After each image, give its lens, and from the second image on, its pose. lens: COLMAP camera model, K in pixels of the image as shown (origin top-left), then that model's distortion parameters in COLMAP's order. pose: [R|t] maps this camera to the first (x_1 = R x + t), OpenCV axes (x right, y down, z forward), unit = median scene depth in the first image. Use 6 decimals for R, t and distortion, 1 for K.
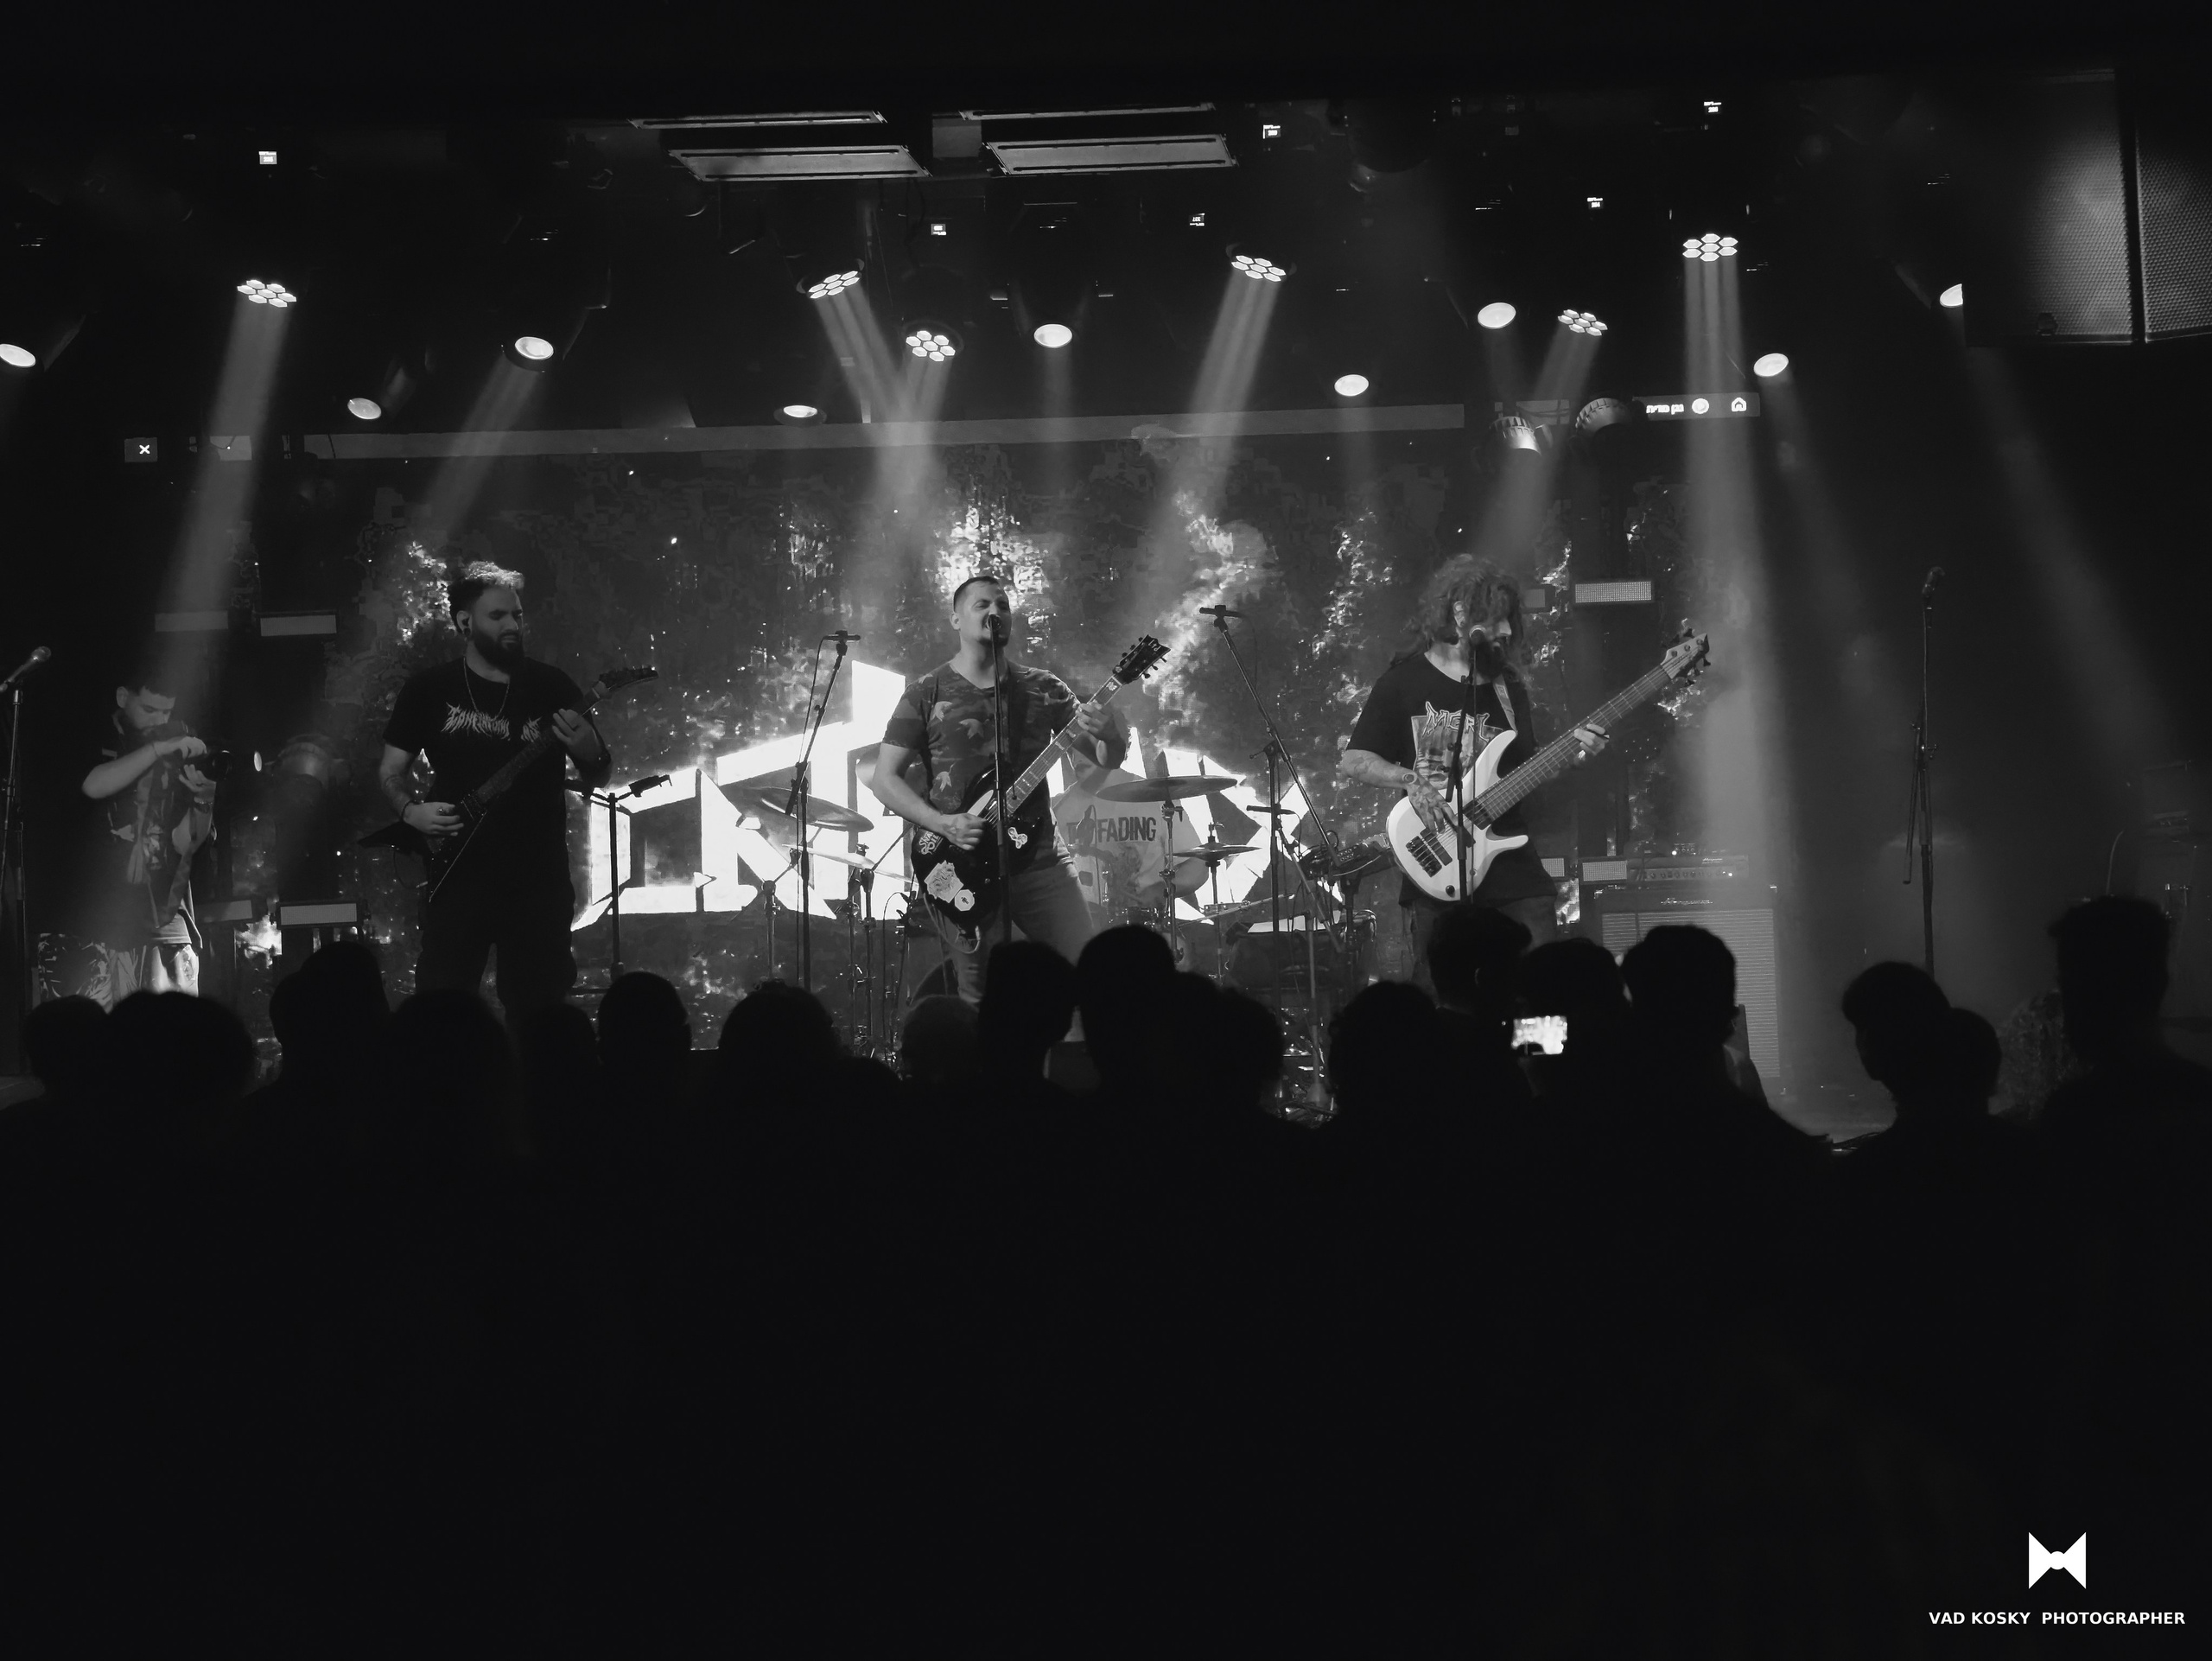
lens RADIAL K [[5407.1, 0, 1106.0], [0, 5407.1, 830.5], [0, 0, 1]] dist [0.567697, -0.141843]
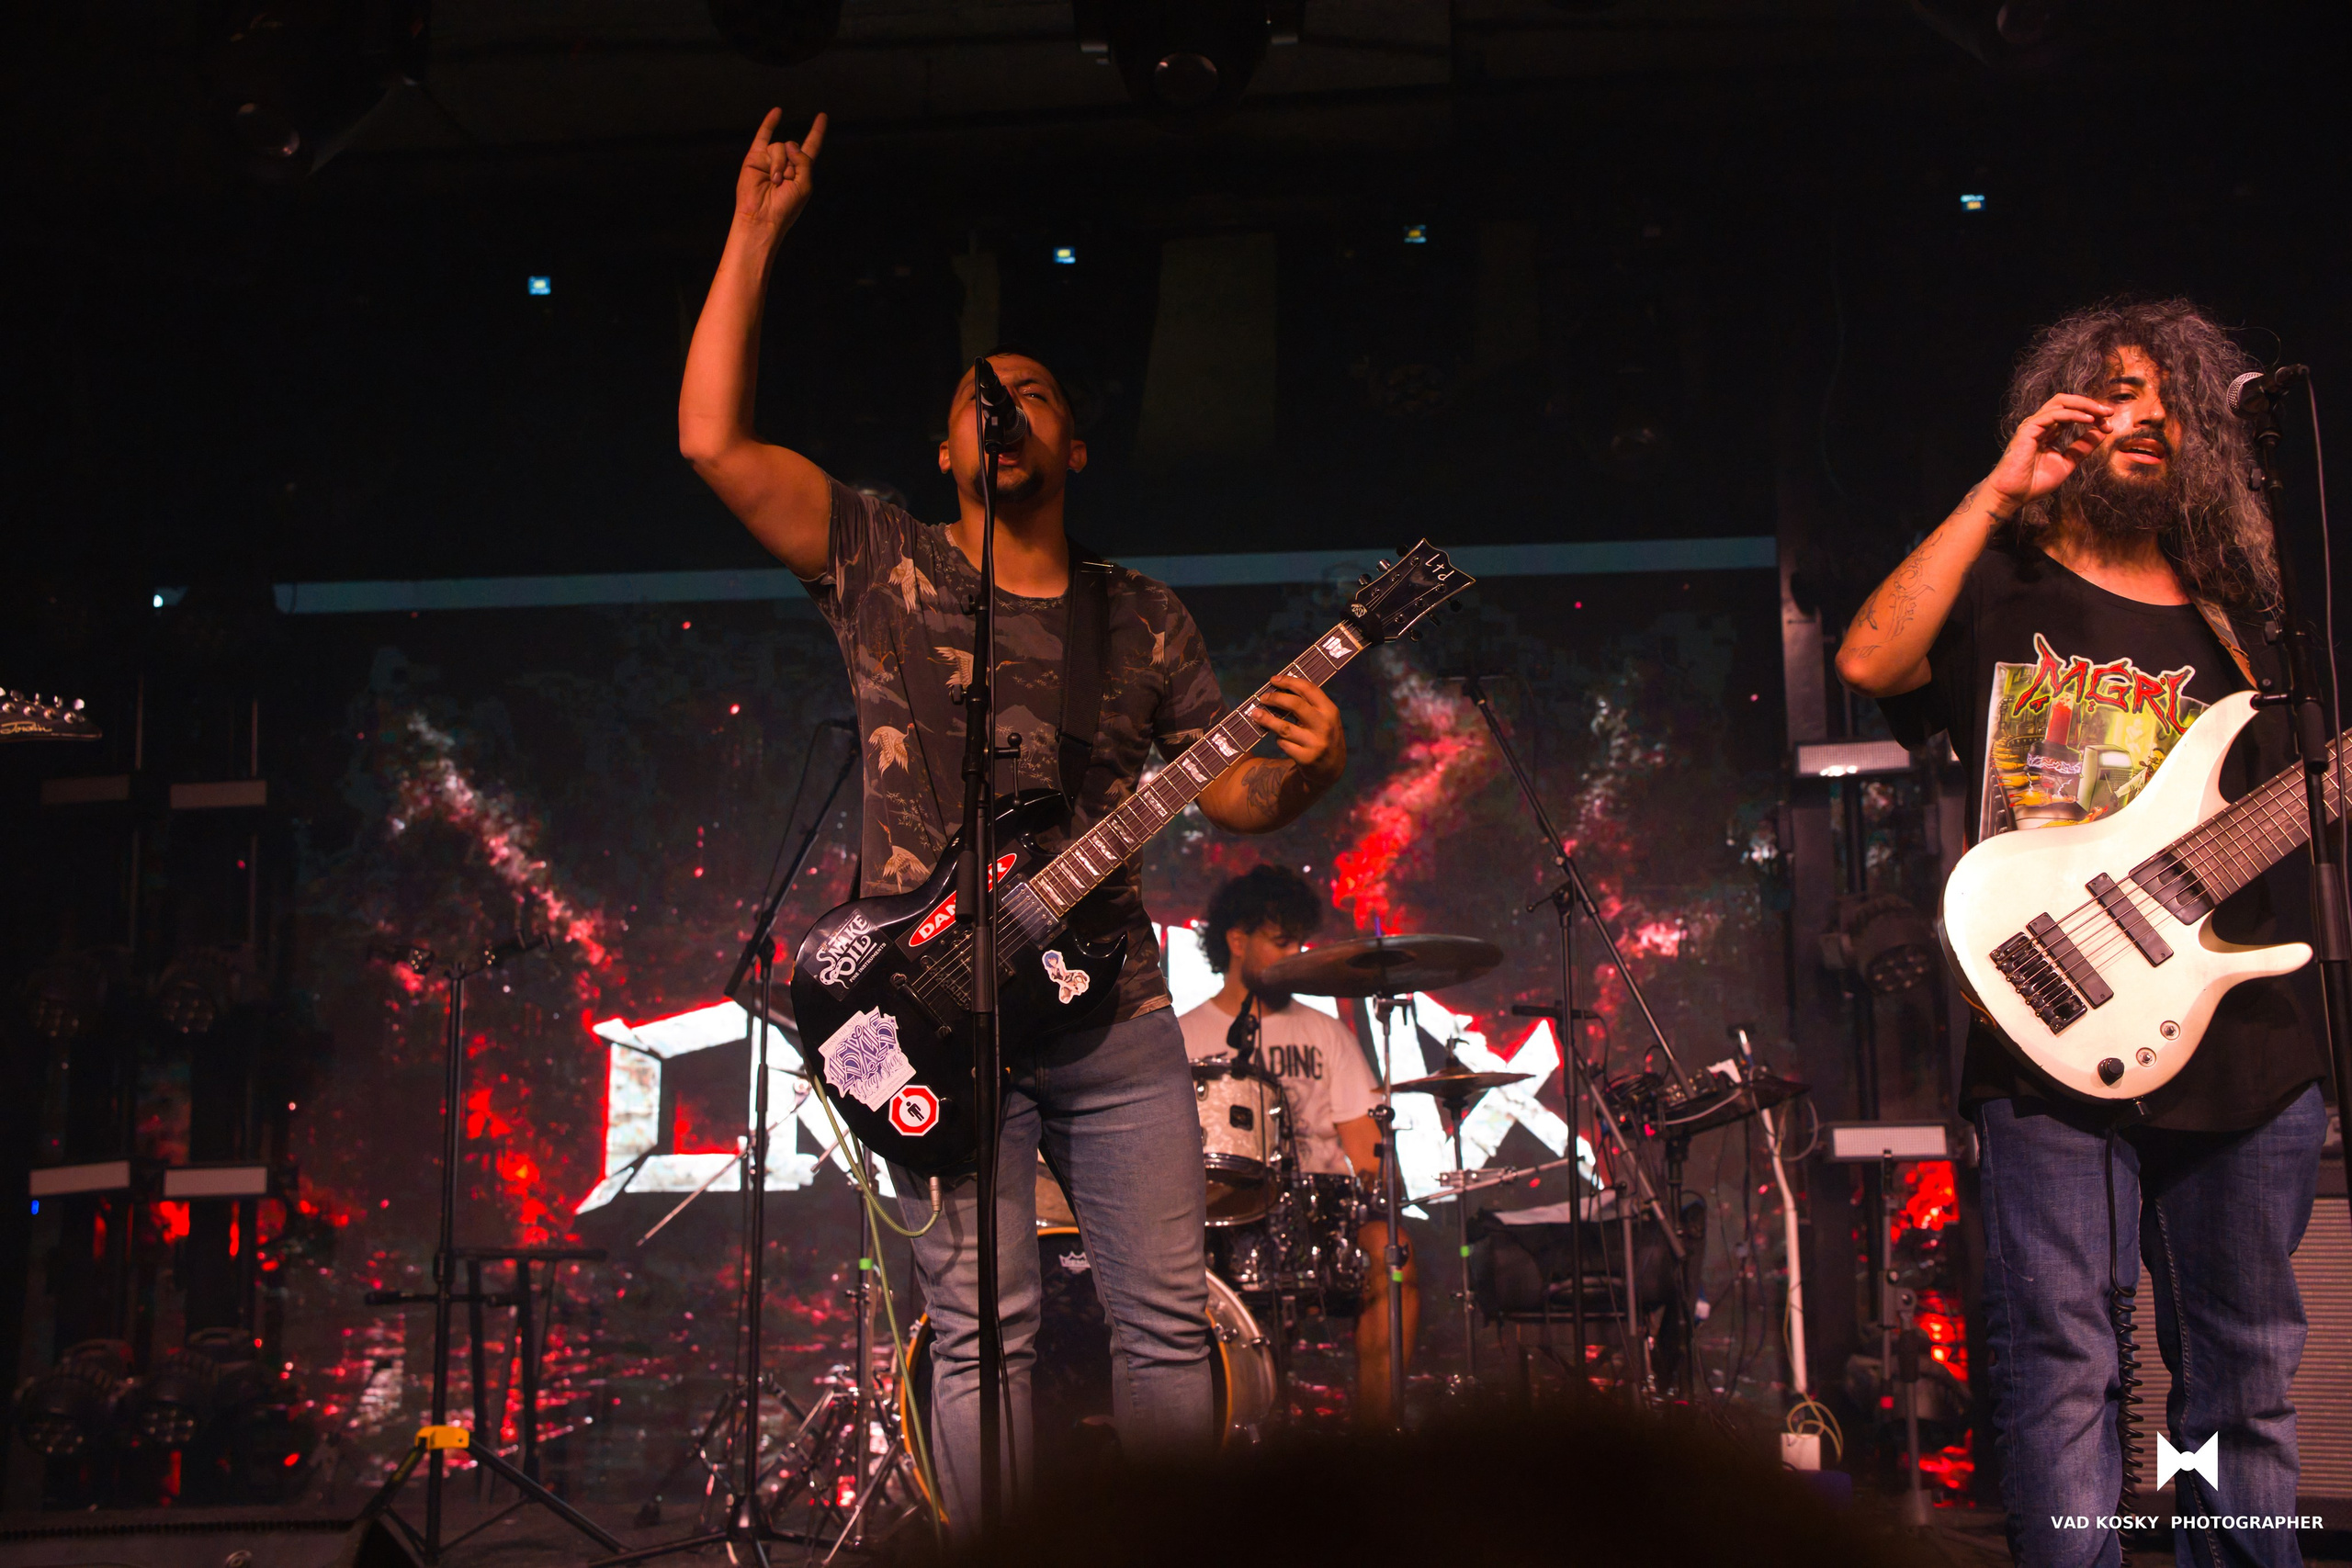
lens RADIAL K [[2656.5, 0, 1178.5], [0, 2656.5, 760.5], [0, 0, 1]] dist [0.002817, 0.068277]
pose [[0.998681, 0.008965, -0.050558, 0.003671], [-0.017300, 0.985817, -0.166927, 0.016792], [0.048344, 0.167582, 0.984672, 0.630621]]
